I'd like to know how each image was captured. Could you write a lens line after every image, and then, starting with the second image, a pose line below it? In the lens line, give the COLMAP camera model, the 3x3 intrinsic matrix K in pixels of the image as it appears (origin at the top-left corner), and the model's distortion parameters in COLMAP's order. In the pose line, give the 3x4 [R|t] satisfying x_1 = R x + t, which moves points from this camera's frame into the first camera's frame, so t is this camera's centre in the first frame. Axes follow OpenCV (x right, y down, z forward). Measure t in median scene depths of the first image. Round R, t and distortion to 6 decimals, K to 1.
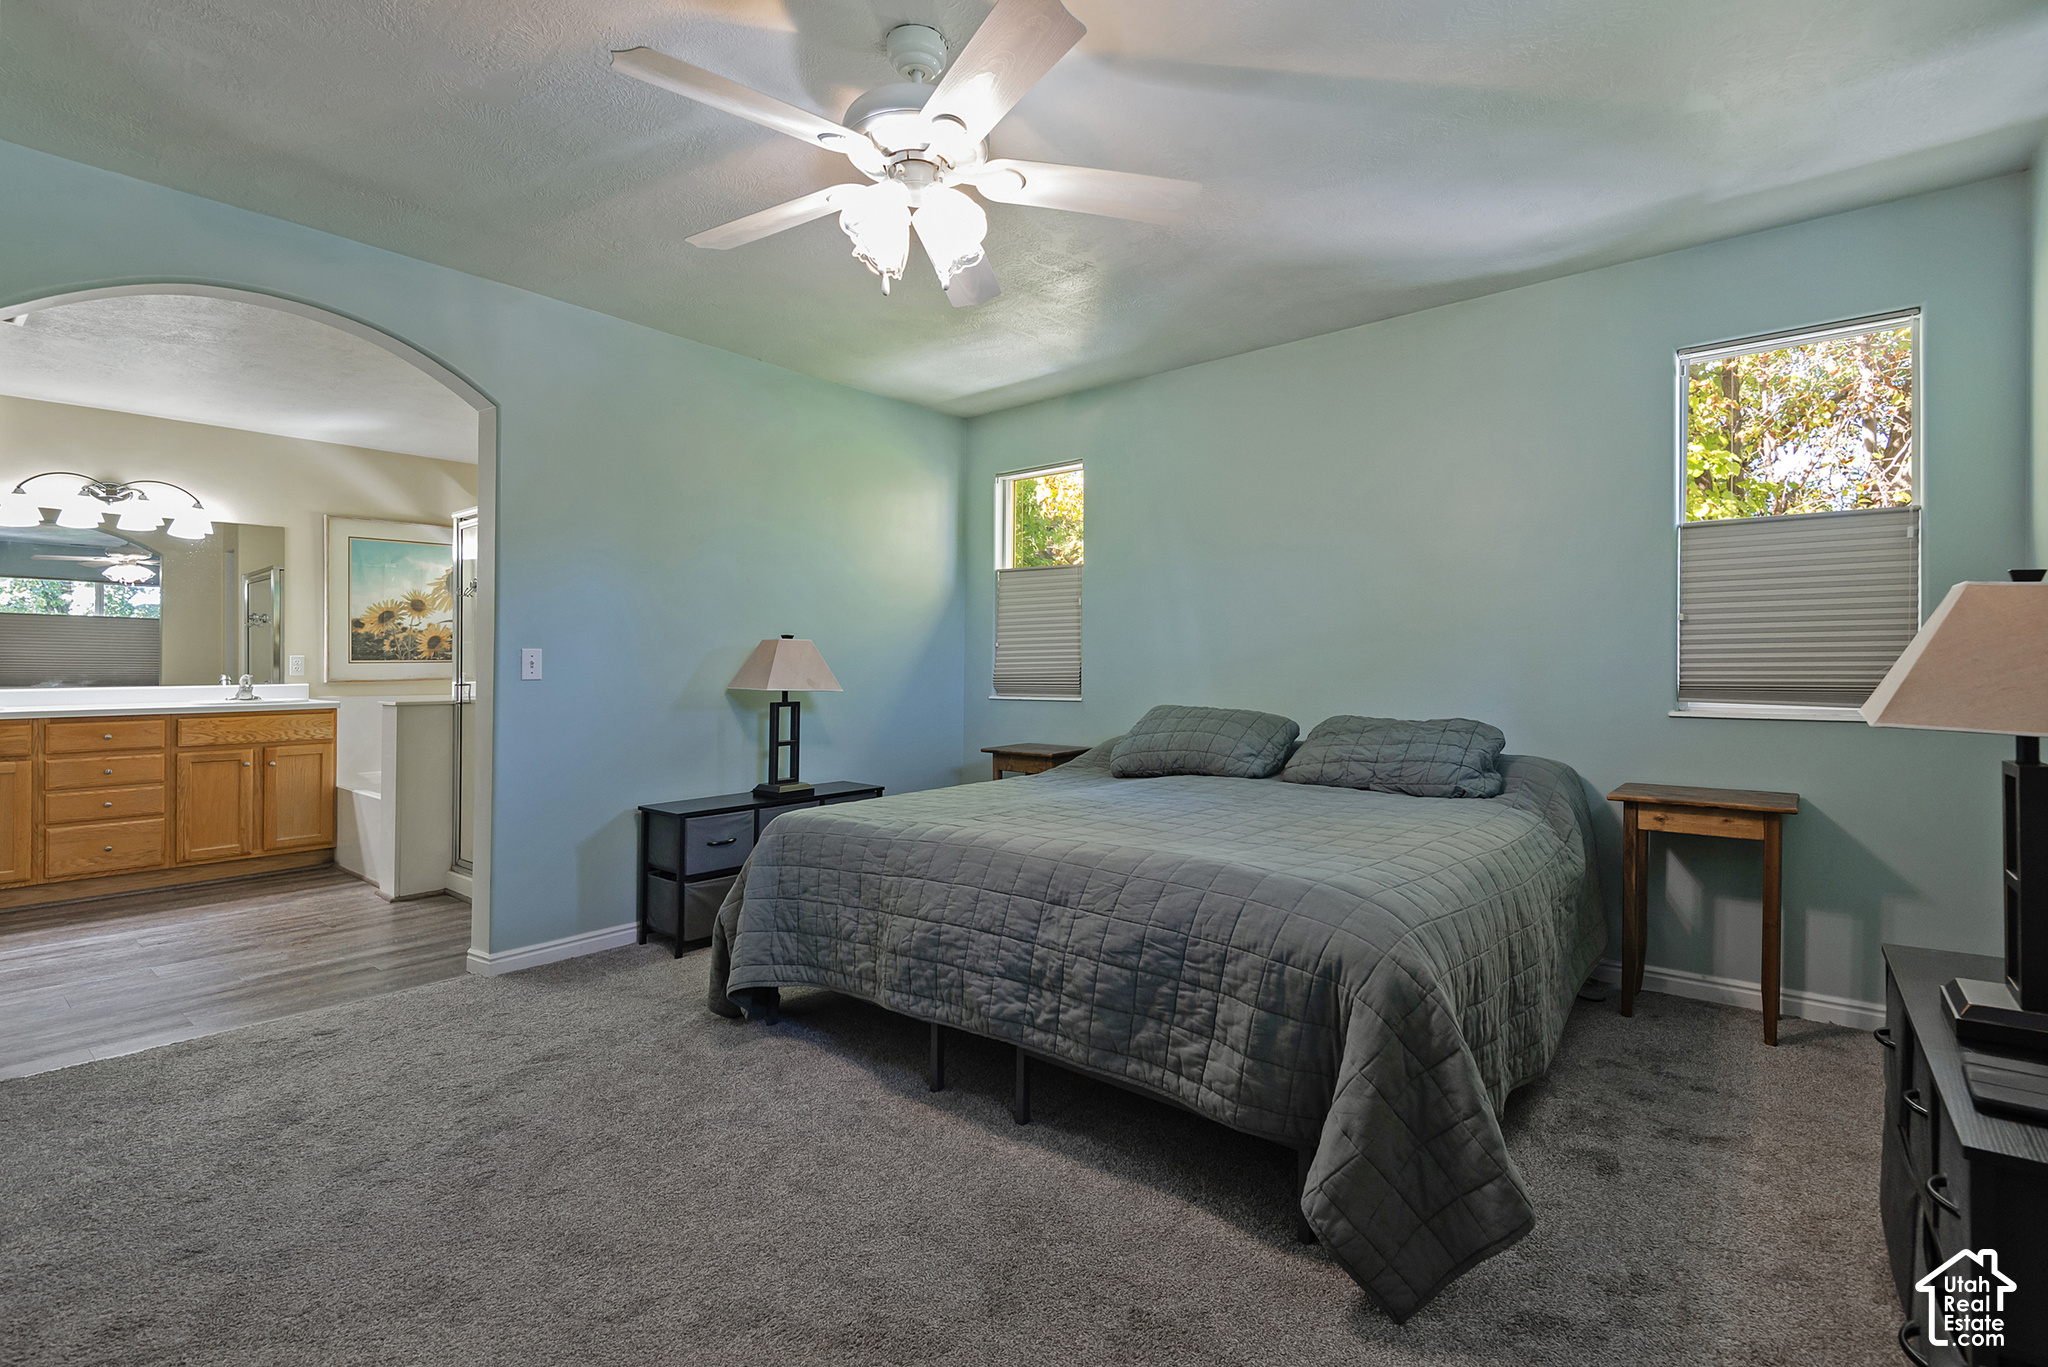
lens RADIAL K [[945.9, 0, 972.2], [0, 945.9, 678.1], [0, 0, 1]] dist [0.017456, -0.007575]
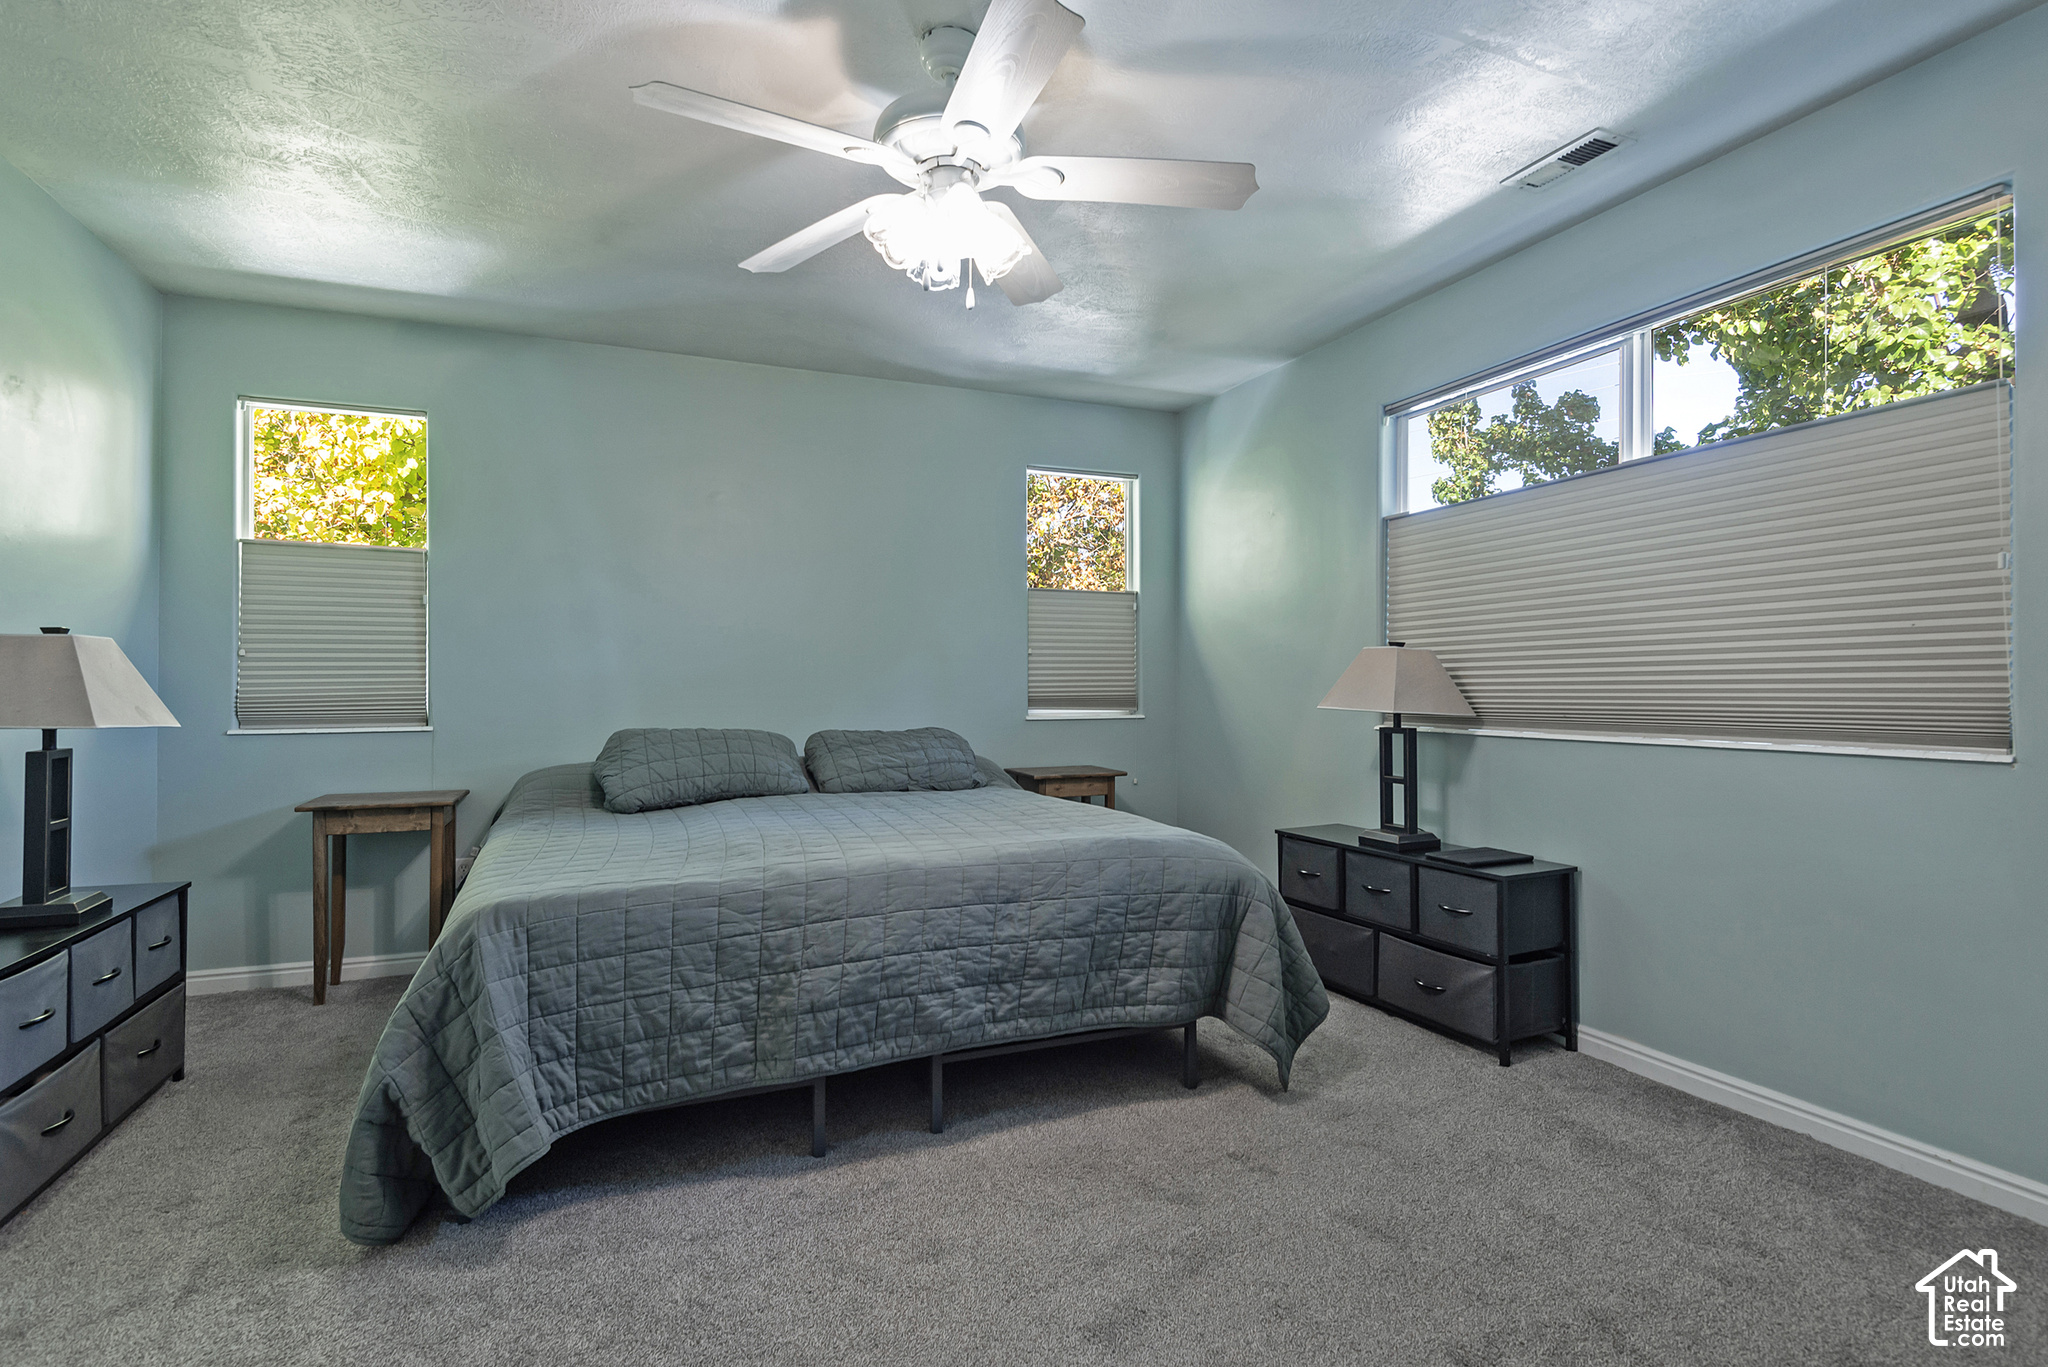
lens RADIAL K [[998.2, 0, 1091.2], [0, 998.2, 697.7], [0, 0, 1]] dist [0.013002, -0.001830]
pose [[0.438443, -0.011727, 0.898683, -0.873026], [0.010791, 0.999911, 0.007784, -0.006505], [-0.898694, 0.006285, 0.438531, 0.389223]]
